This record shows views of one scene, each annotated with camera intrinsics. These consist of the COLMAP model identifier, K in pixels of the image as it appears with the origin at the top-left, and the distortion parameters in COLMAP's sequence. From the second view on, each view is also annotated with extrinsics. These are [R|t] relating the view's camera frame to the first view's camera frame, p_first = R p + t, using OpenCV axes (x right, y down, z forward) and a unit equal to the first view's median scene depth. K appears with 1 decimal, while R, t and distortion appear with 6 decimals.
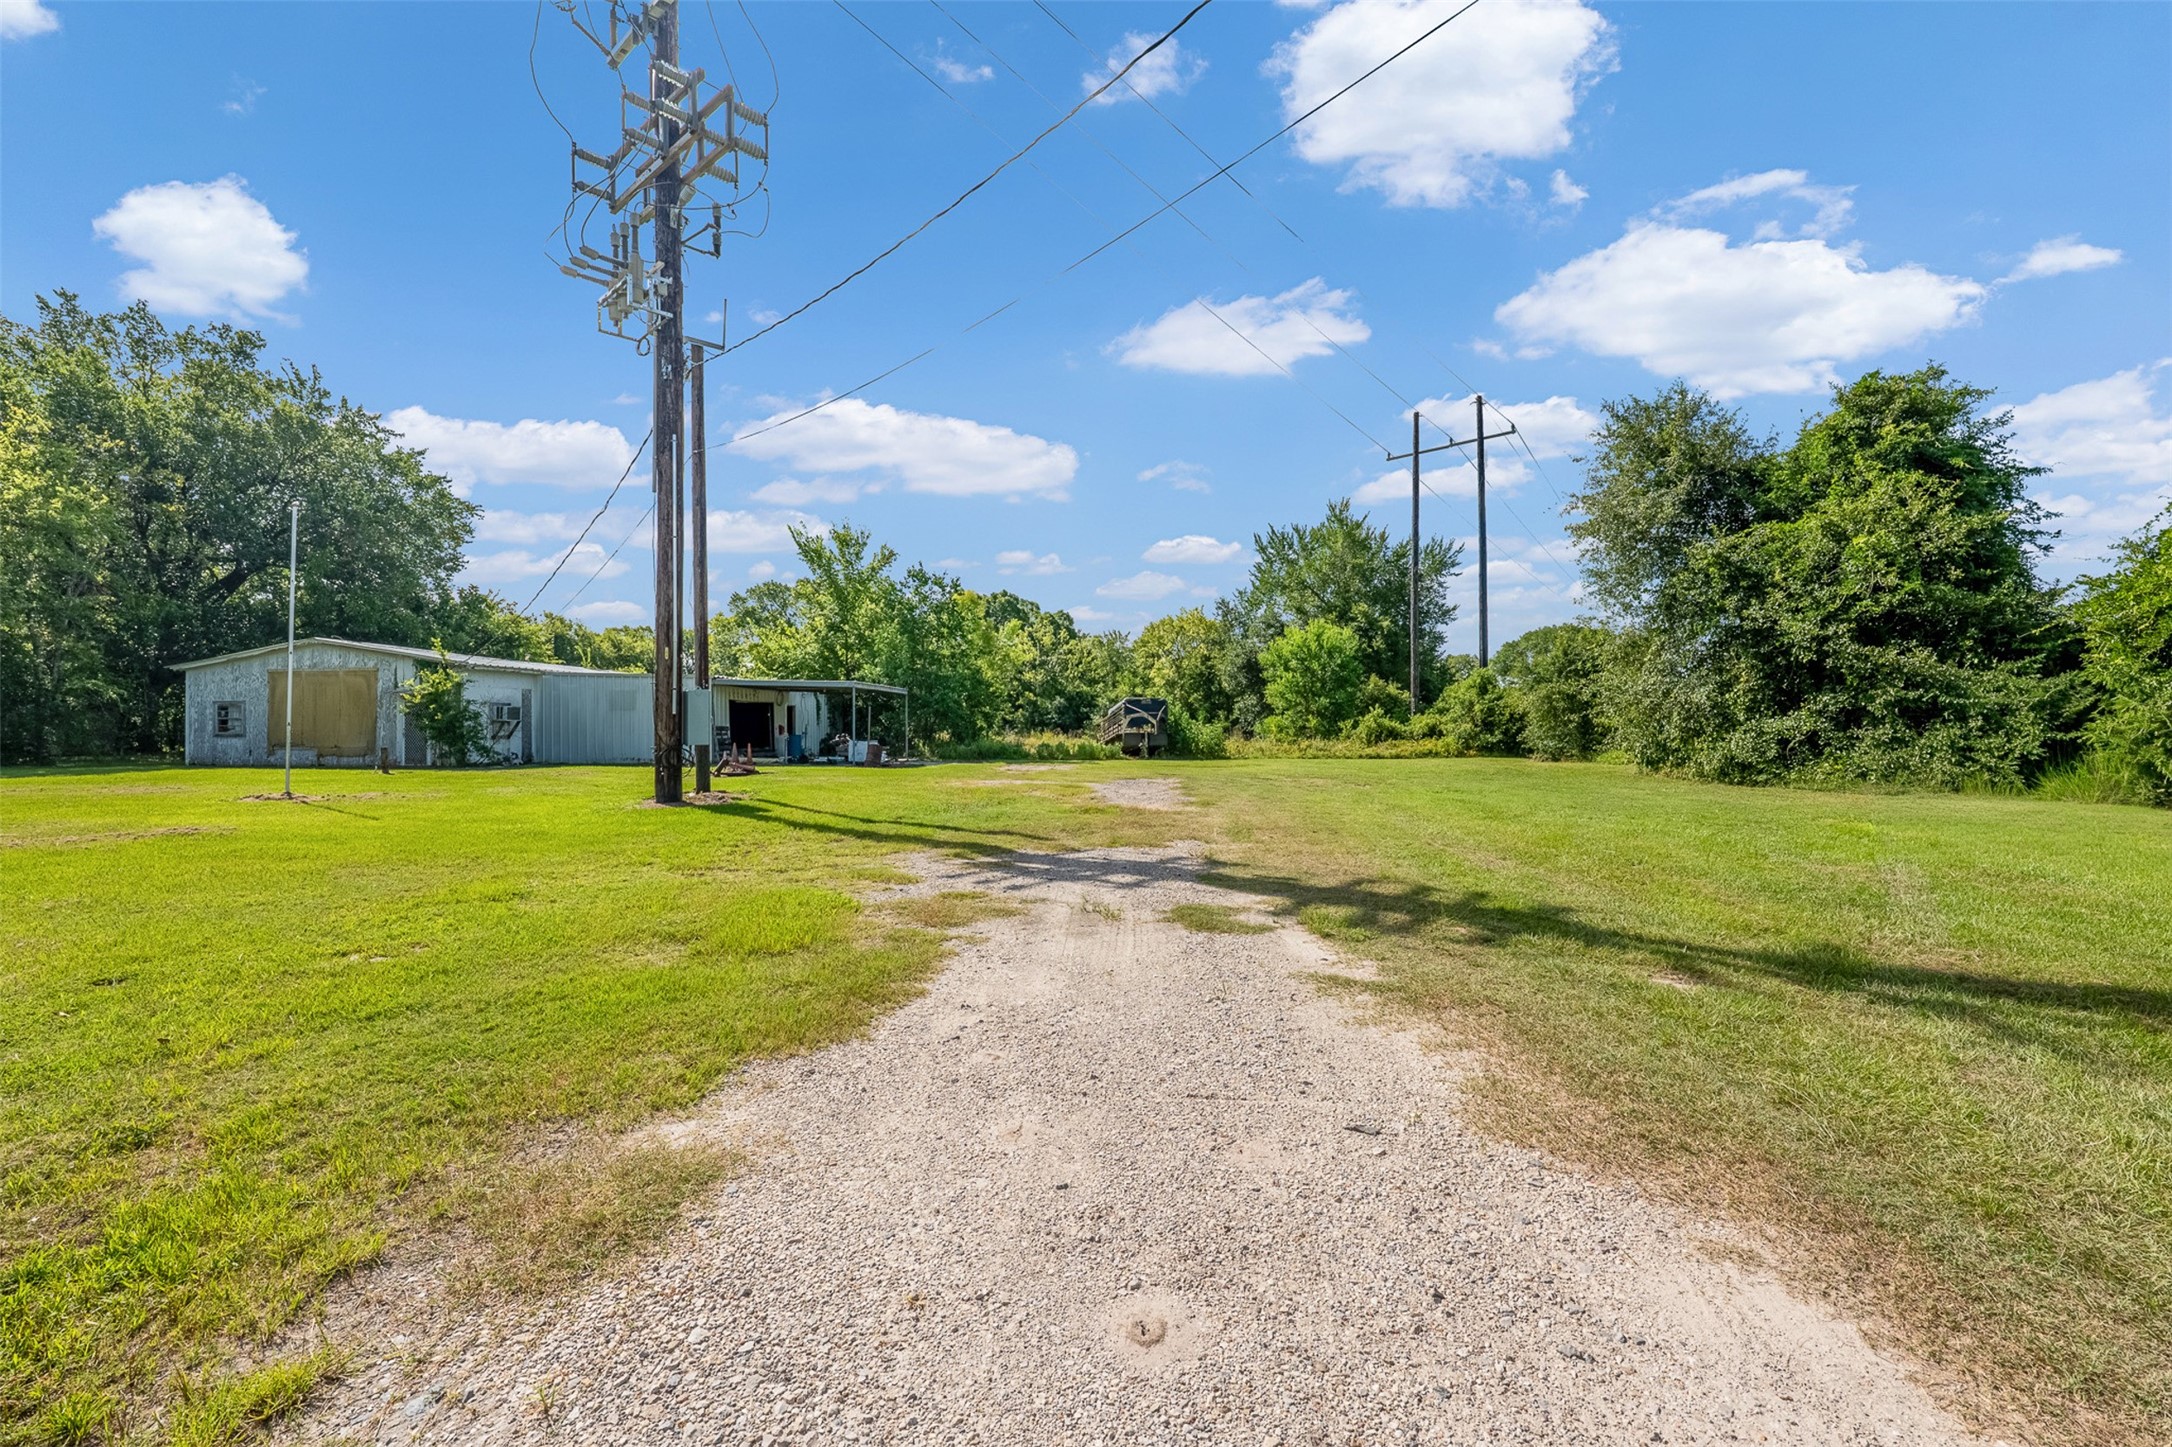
lens RADIAL K [[897.8, 0, 1088.8], [0, 897.8, 722.1], [0, 0, 1]] dist [-0.008595, 0.000878]
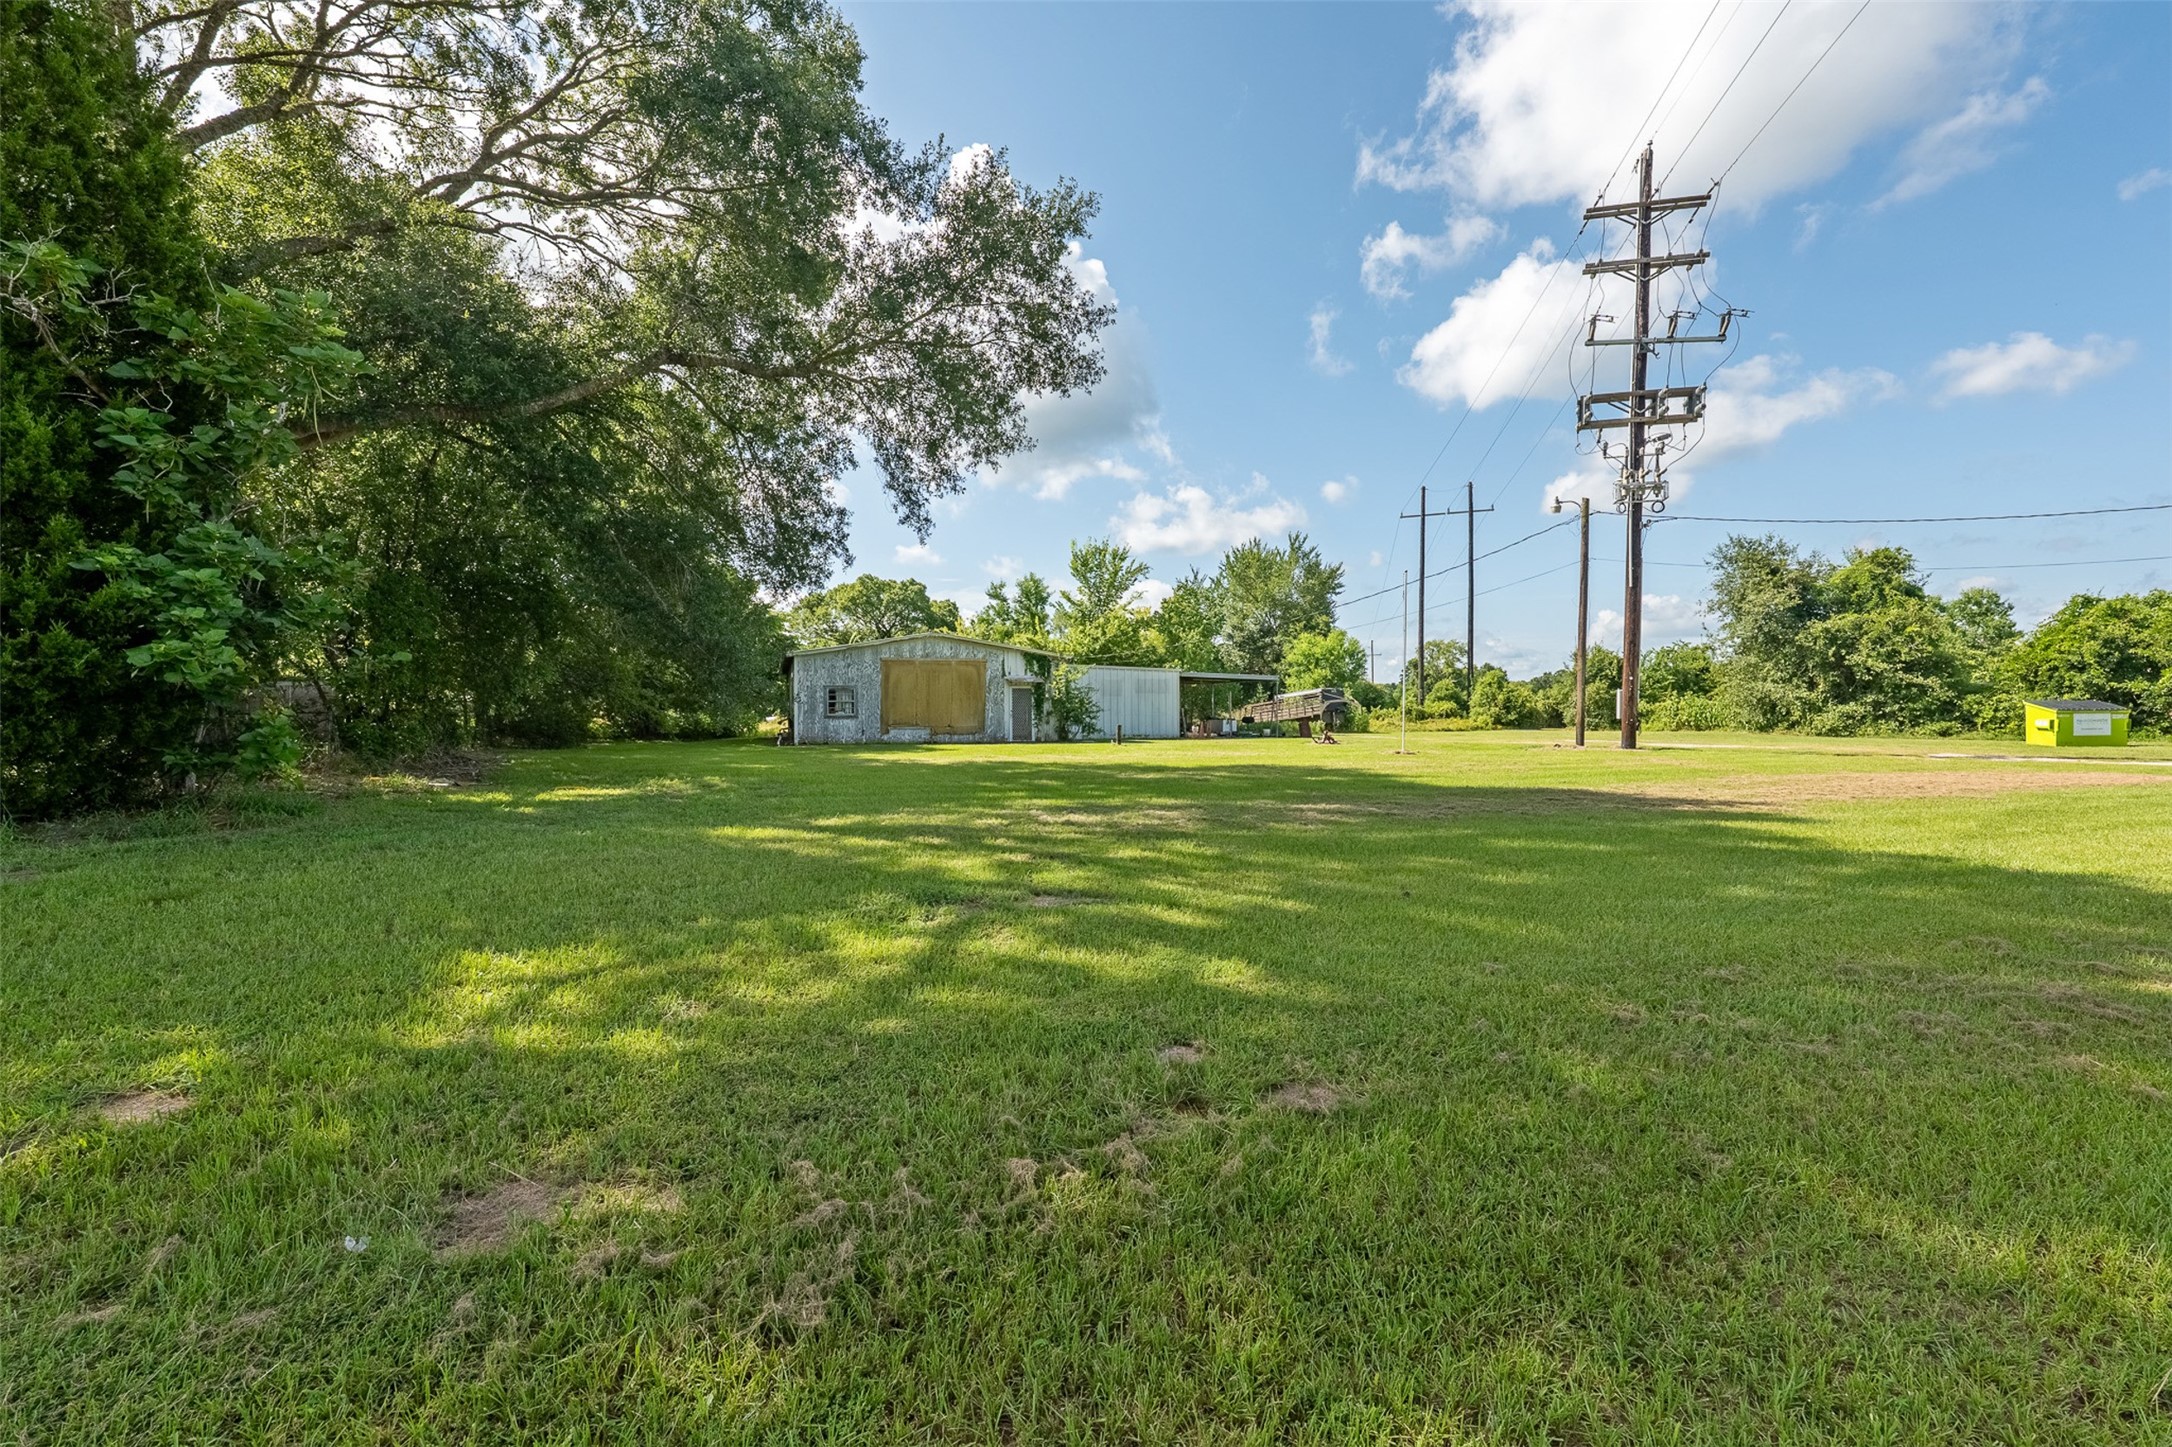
lens RADIAL K [[897.8, 0, 1084.8], [0, 897.8, 719.2], [0, 0, 1]] dist [-0.008595, 0.000878]
pose [[0.918034, -0.003559, 0.396487, -0.792468], [-0.002820, 0.999876, 0.015505, -0.000009], [-0.396493, -0.015352, 0.917910, -0.103249]]
